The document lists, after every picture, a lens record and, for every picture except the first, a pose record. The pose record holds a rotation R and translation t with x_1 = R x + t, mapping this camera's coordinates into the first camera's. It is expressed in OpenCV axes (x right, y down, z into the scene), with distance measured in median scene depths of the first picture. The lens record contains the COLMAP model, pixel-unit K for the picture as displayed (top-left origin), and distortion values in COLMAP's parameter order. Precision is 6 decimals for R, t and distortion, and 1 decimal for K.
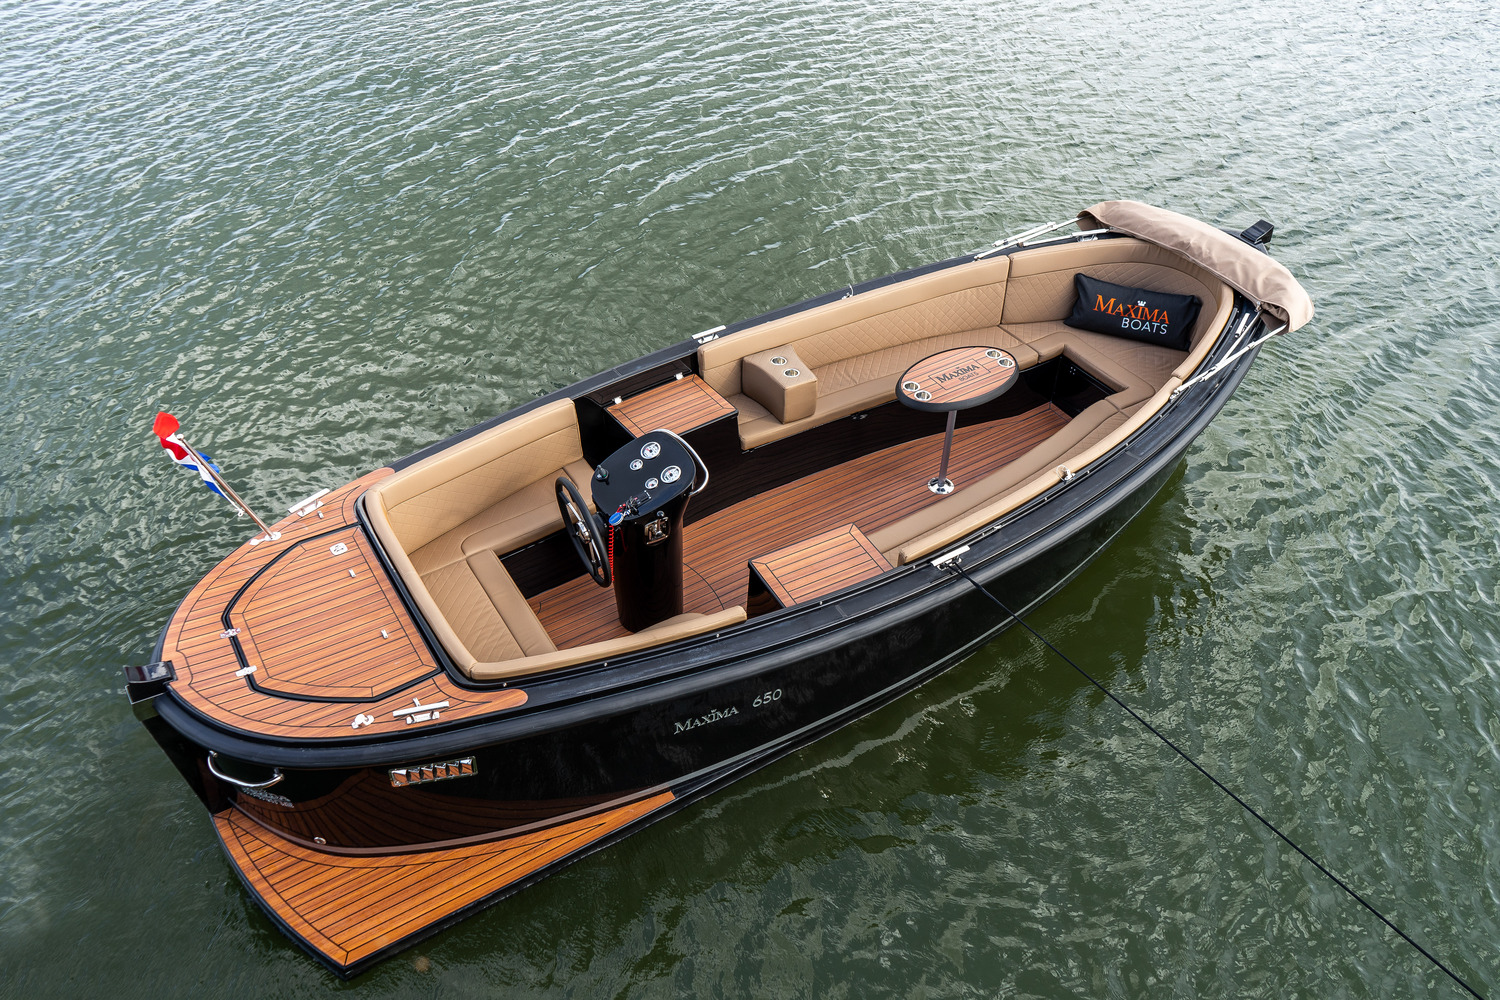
lens RADIAL K [[1200.5, 0, 750.0], [0, 1200.5, 500.0], [0, 0, 1]] dist [-0.006075, -0.000826]
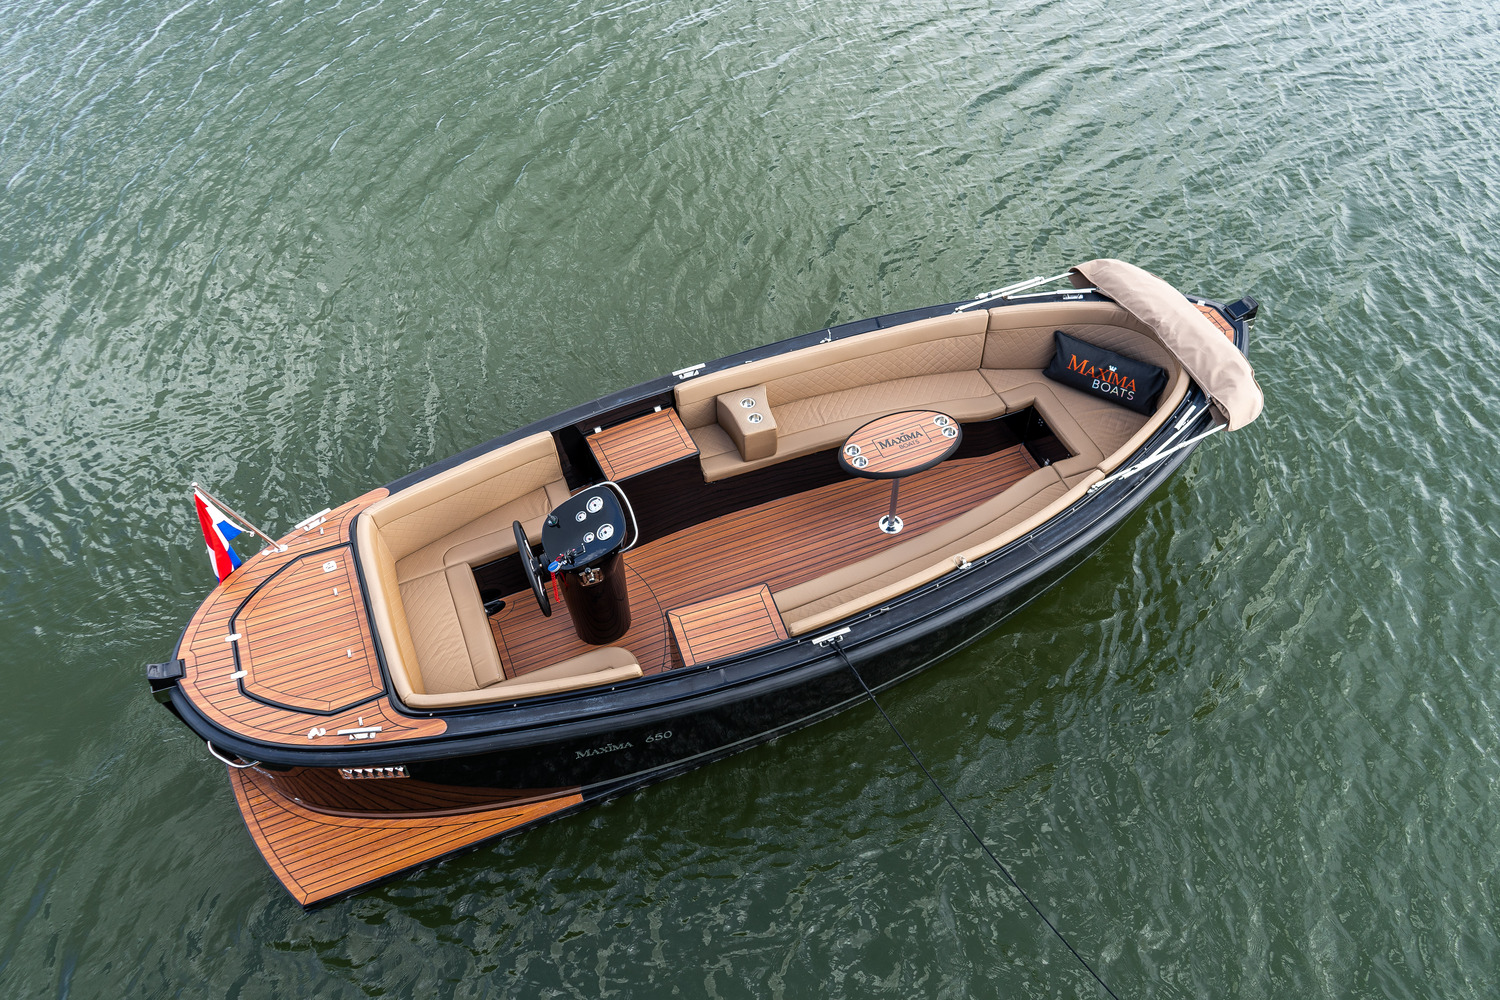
lens RADIAL K [[1200.5, 0, 750.0], [0, 1200.5, 500.0], [0, 0, 1]] dist [-0.006075, -0.000826]
pose [[0.983321, 0.114446, -0.141355, 0.204297], [-0.089794, 0.981361, 0.169903, -0.230259], [0.158165, -0.154377, 0.975270, -0.091212]]
